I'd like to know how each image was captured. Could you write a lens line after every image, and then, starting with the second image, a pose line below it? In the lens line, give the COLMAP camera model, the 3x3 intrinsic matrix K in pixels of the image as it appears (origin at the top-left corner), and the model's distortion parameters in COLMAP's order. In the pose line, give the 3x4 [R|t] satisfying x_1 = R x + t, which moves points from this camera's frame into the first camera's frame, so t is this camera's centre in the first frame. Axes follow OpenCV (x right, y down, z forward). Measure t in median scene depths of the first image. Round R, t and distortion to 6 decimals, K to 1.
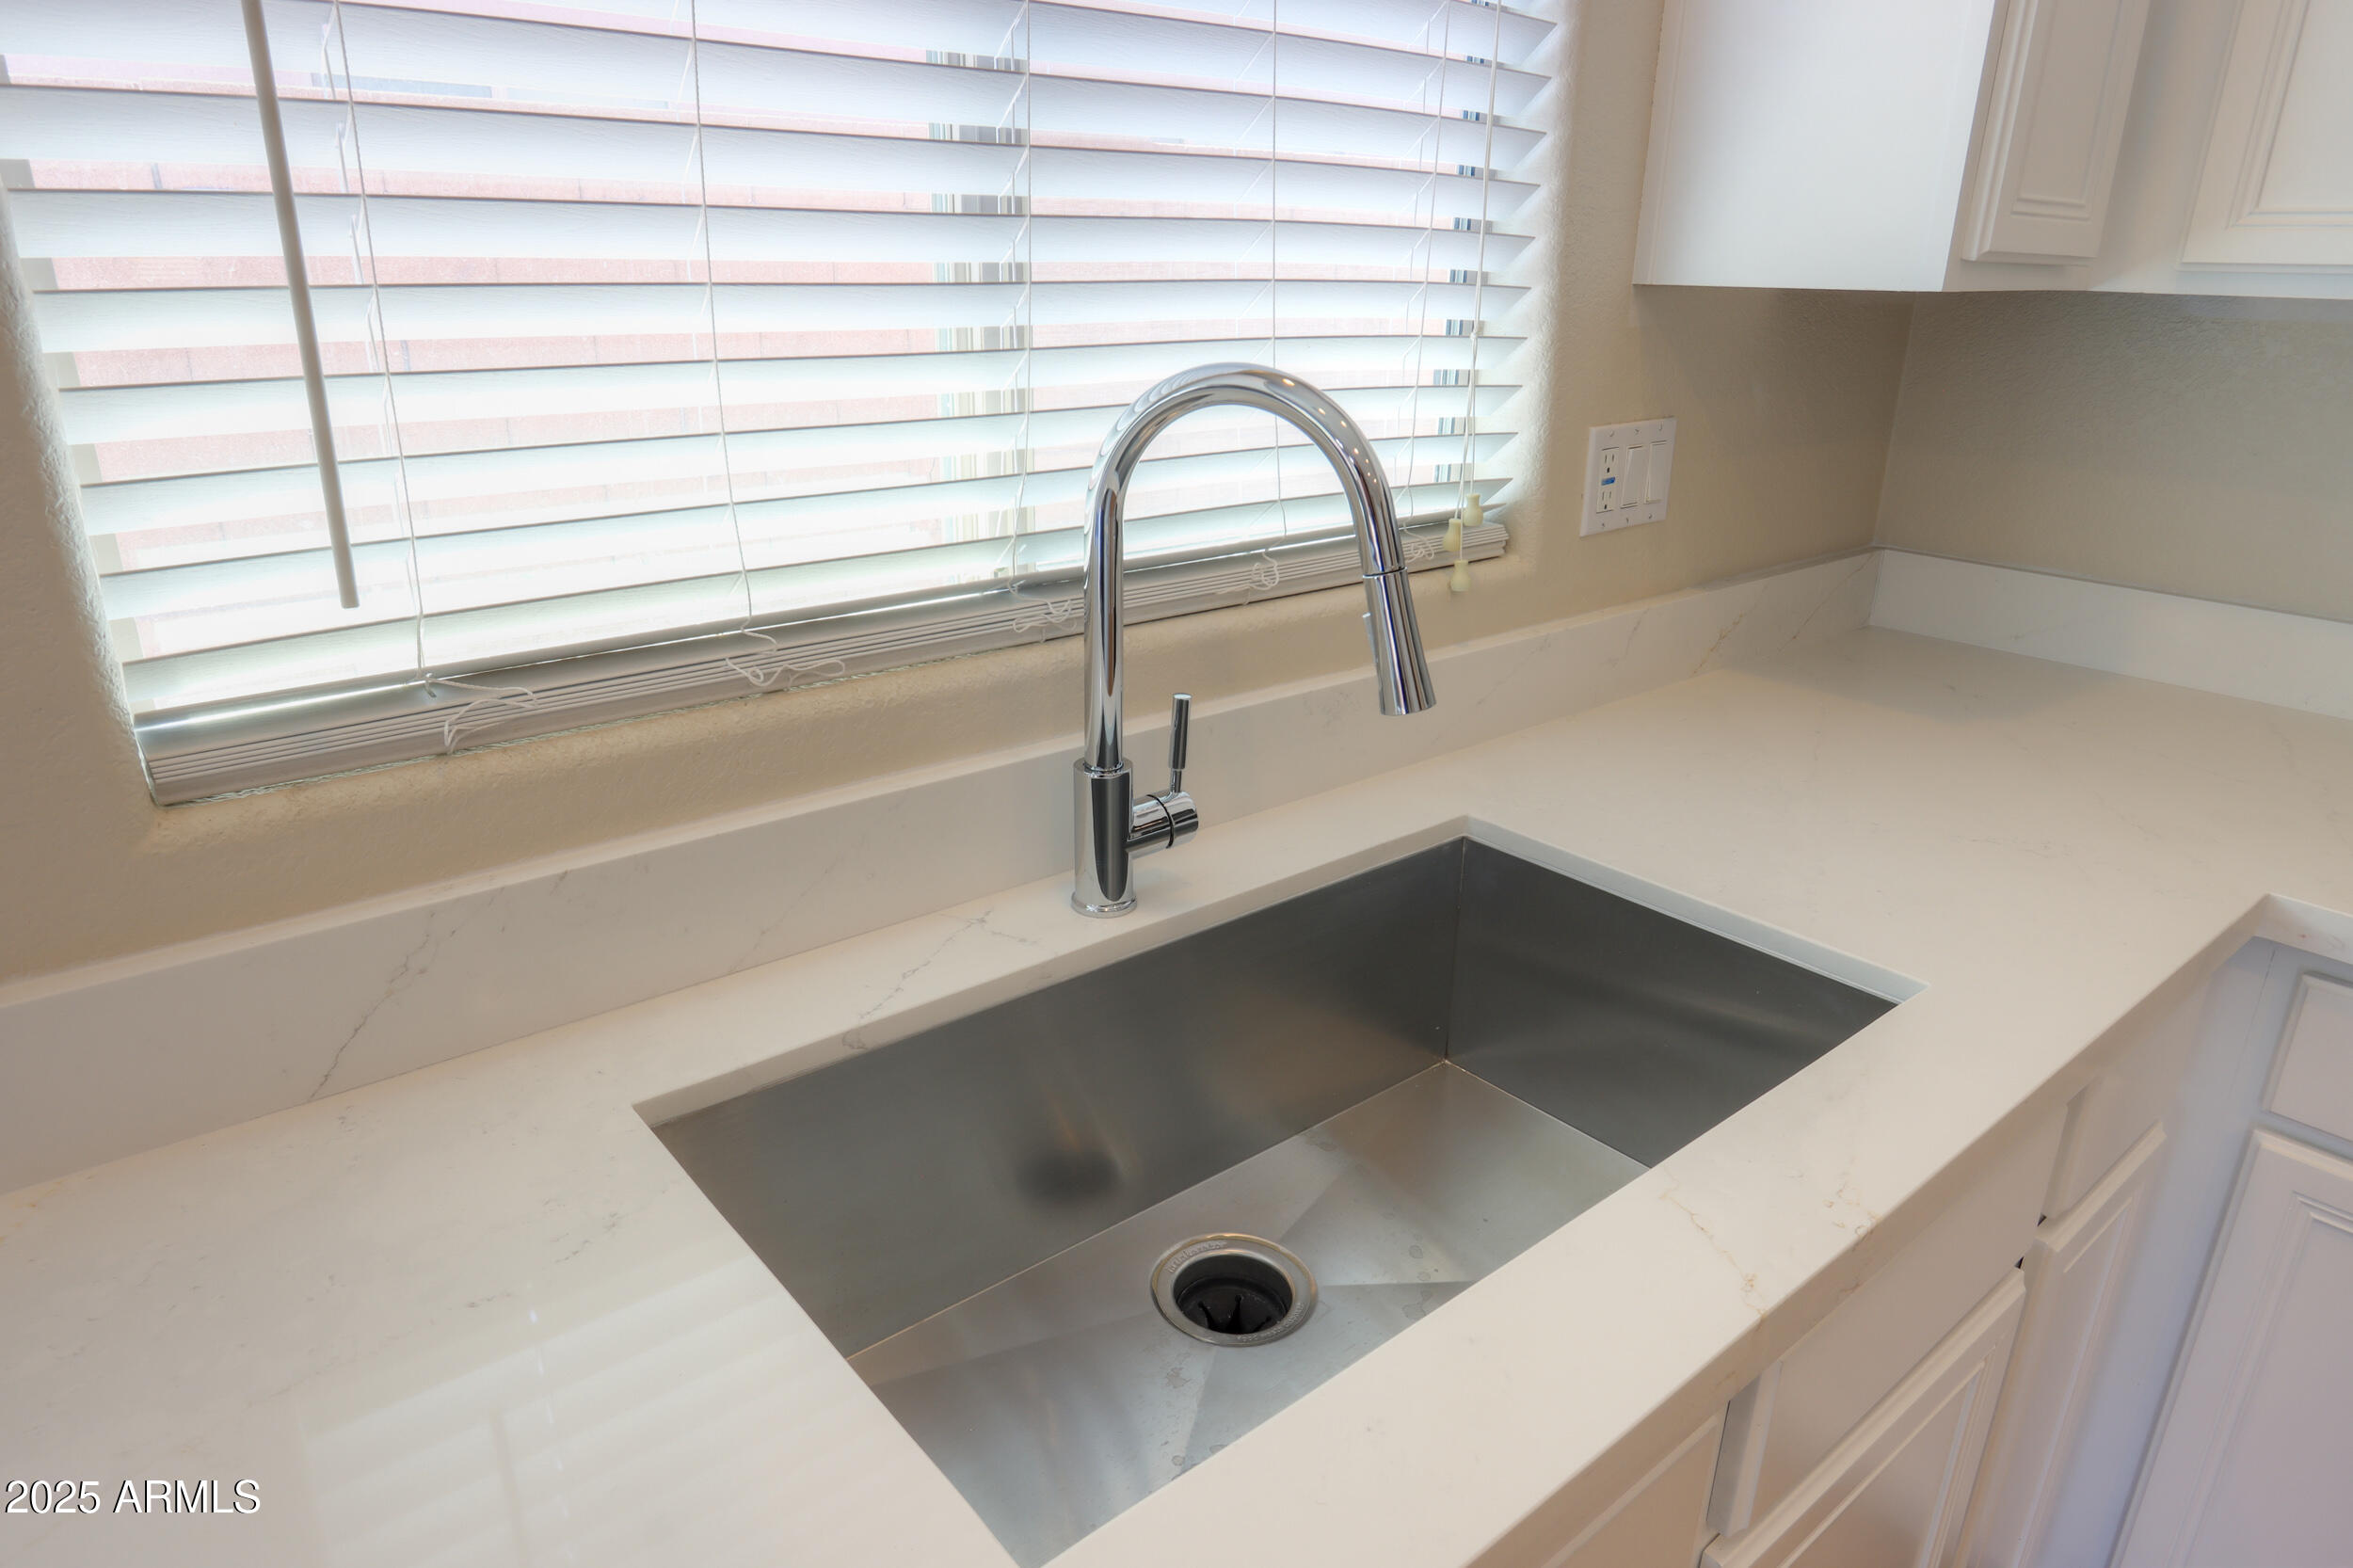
lens RADIAL K [[1430.3, 0, 1137.2], [0, 1430.3, 776.6], [0, 0, 1]] dist [-0.027523, 0.005322]
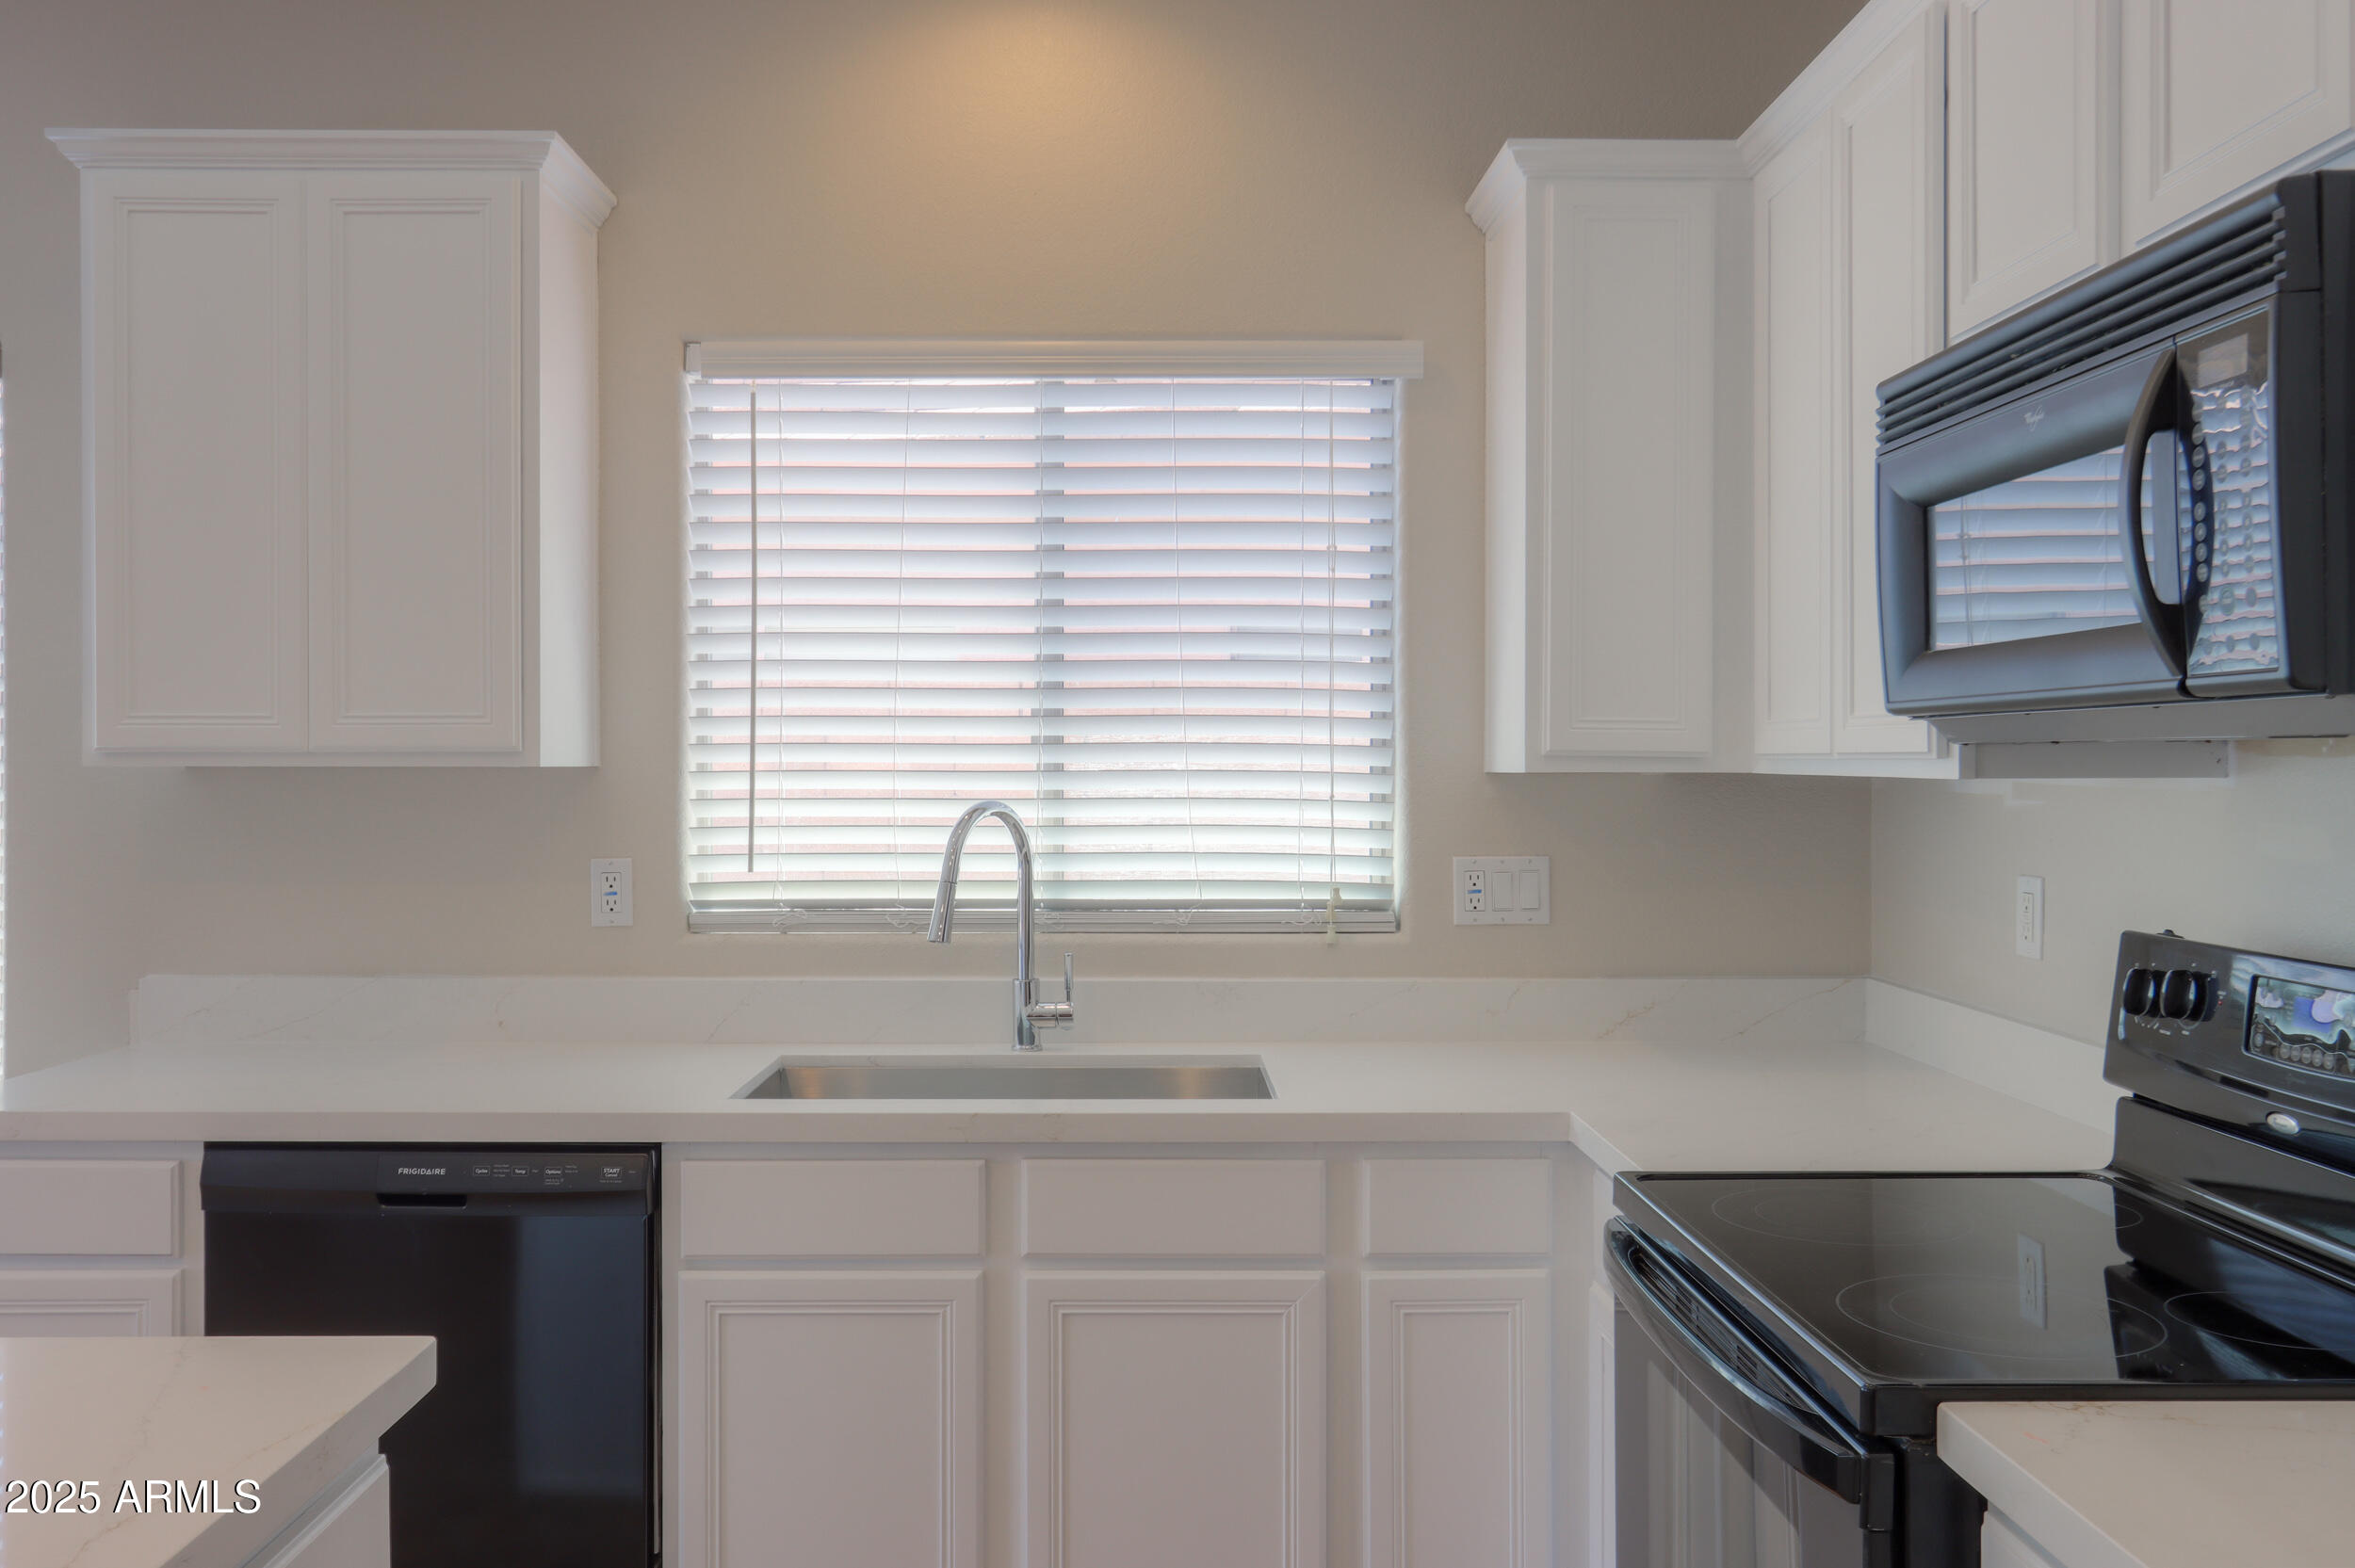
lens RADIAL K [[1938.4, 0, 1127.7], [0, 1938.4, 775.3], [0, 0, 1]] dist [-0.008605, 0.004939]
pose [[0.777955, -0.004794, -0.628302, 1.858918], [-0.205719, 0.942911, -0.261913, 0.418192], [0.593688, 0.333011, 0.732556, -1.126034]]
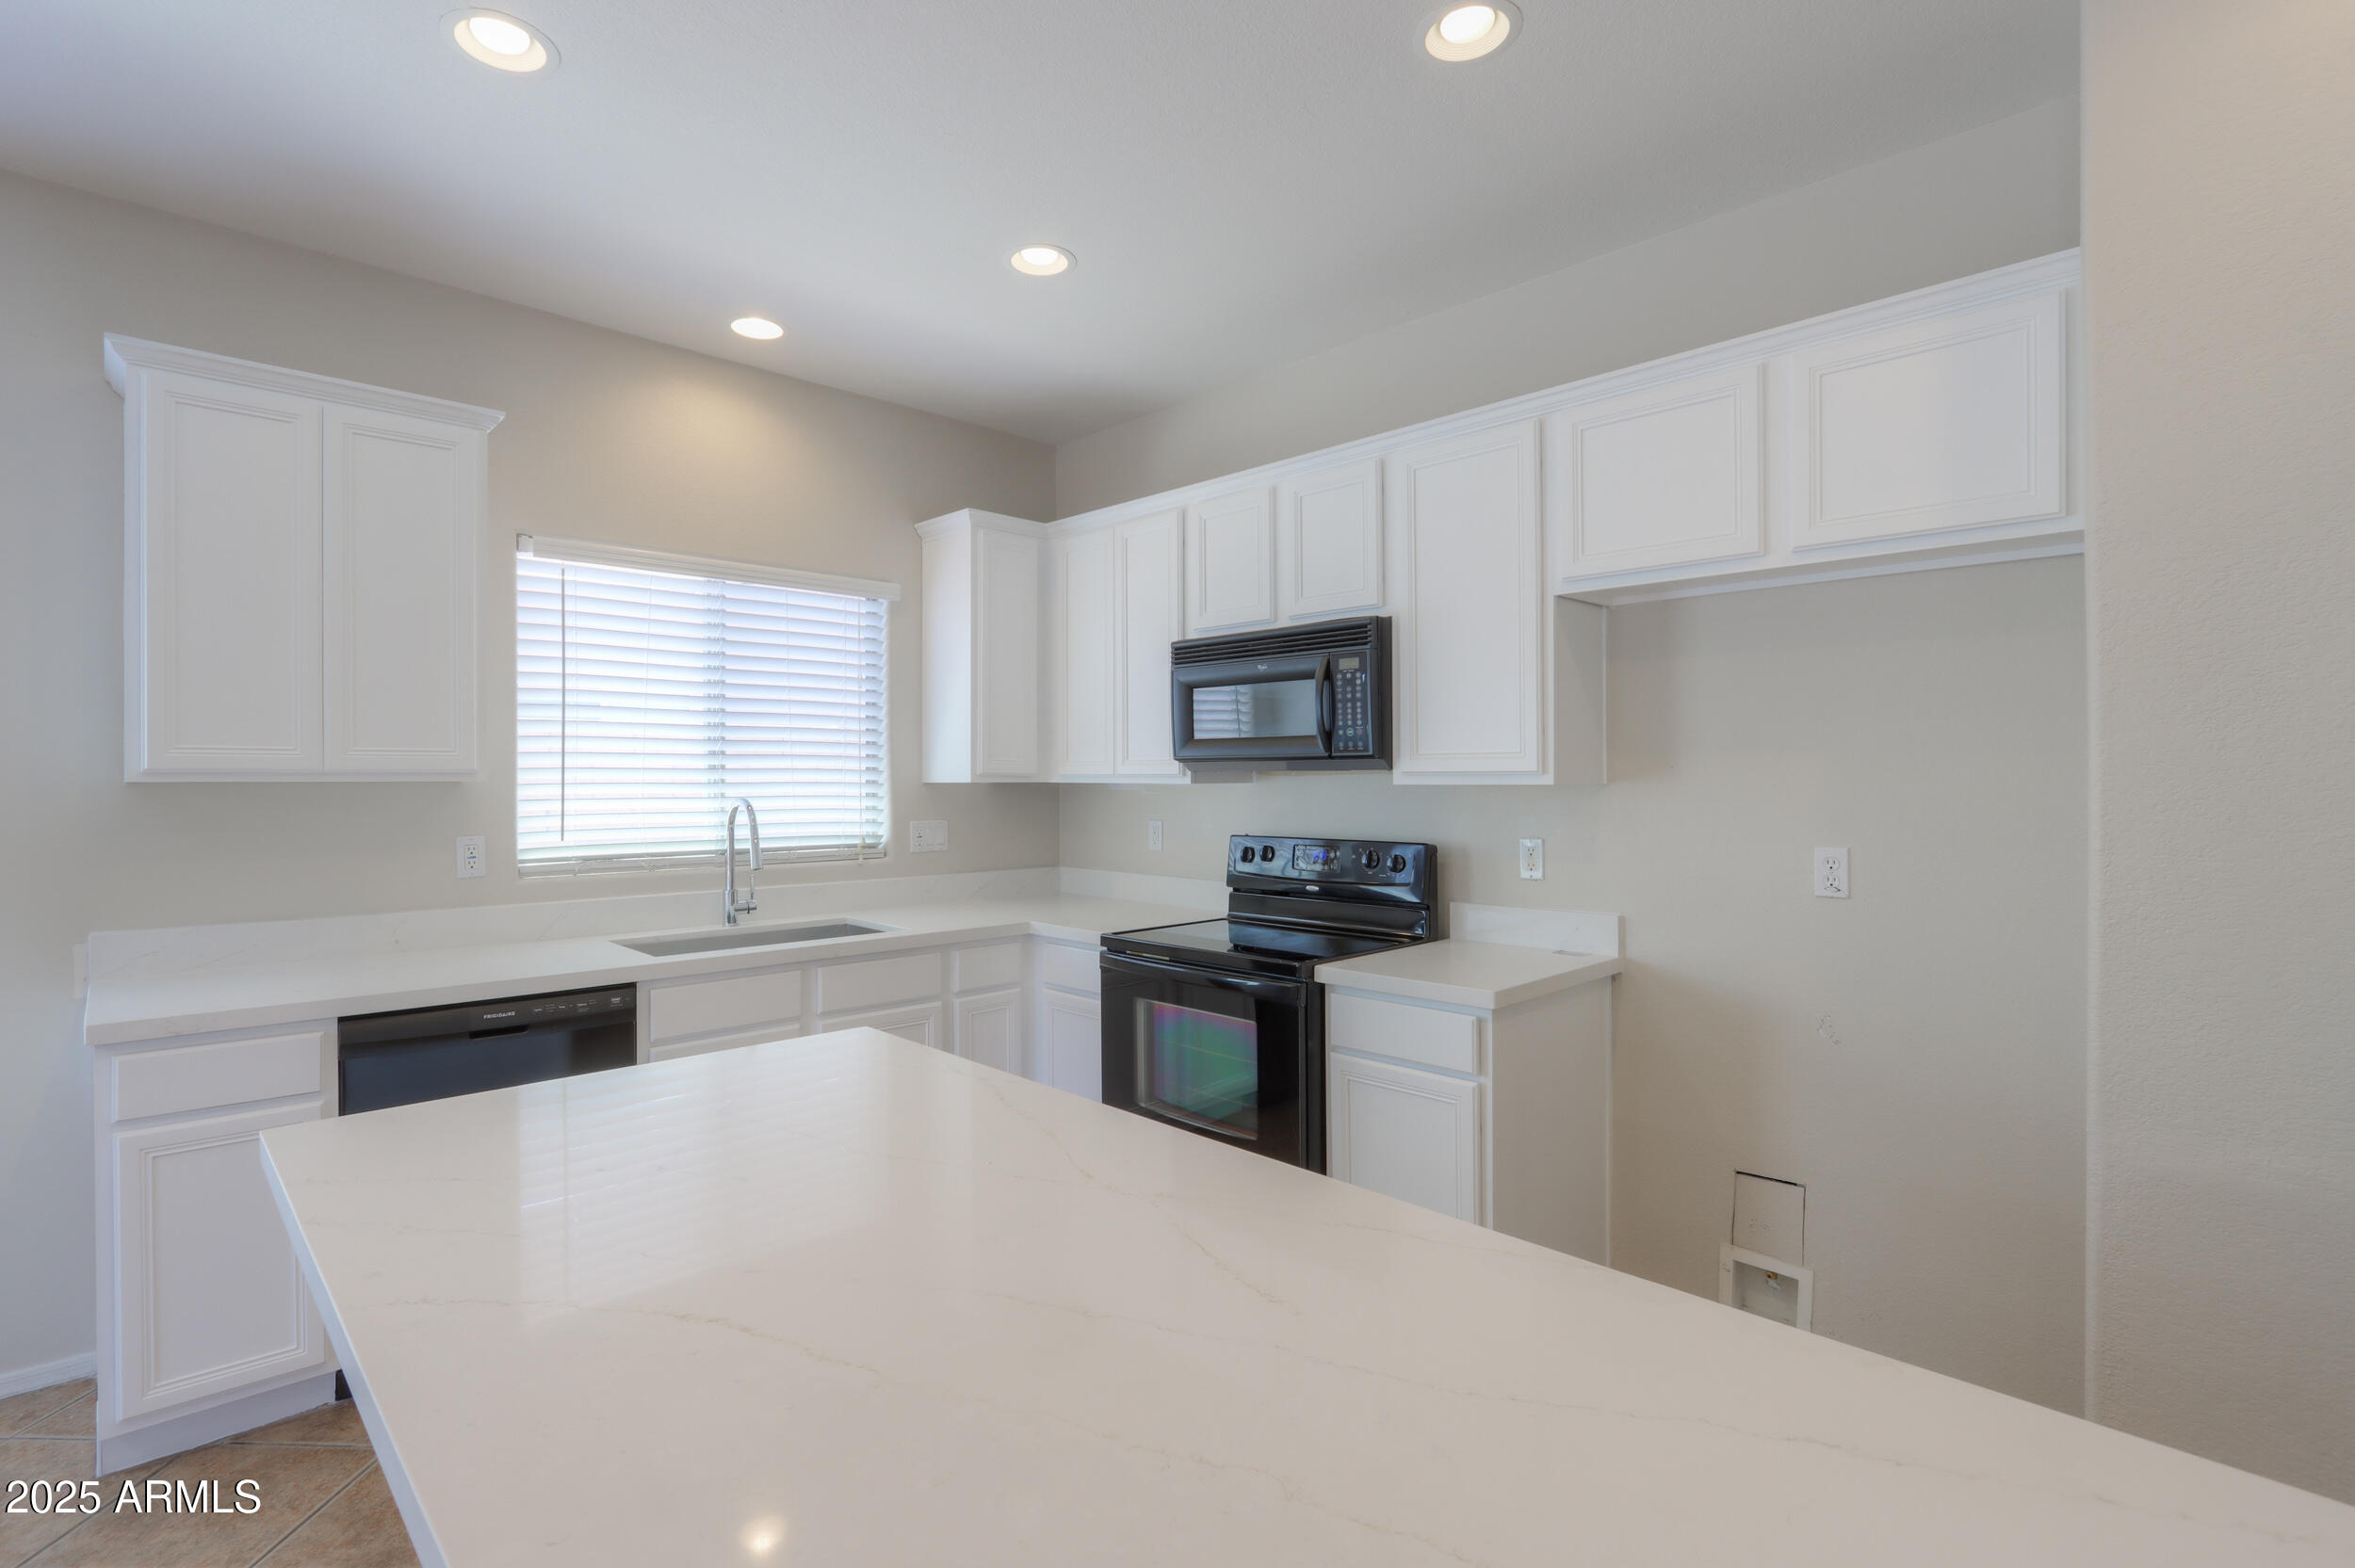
lens RADIAL K [[1114.1, 0, 1156.2], [0, 1114.1, 777.9], [0, 0, 1]] dist [-0.012025, 0.000387]
pose [[0.996475, -0.010779, 0.083194, 0.917626], [0.038250, 0.941007, -0.336218, 0.792527], [-0.074662, 0.338215, 0.938102, -2.190540]]
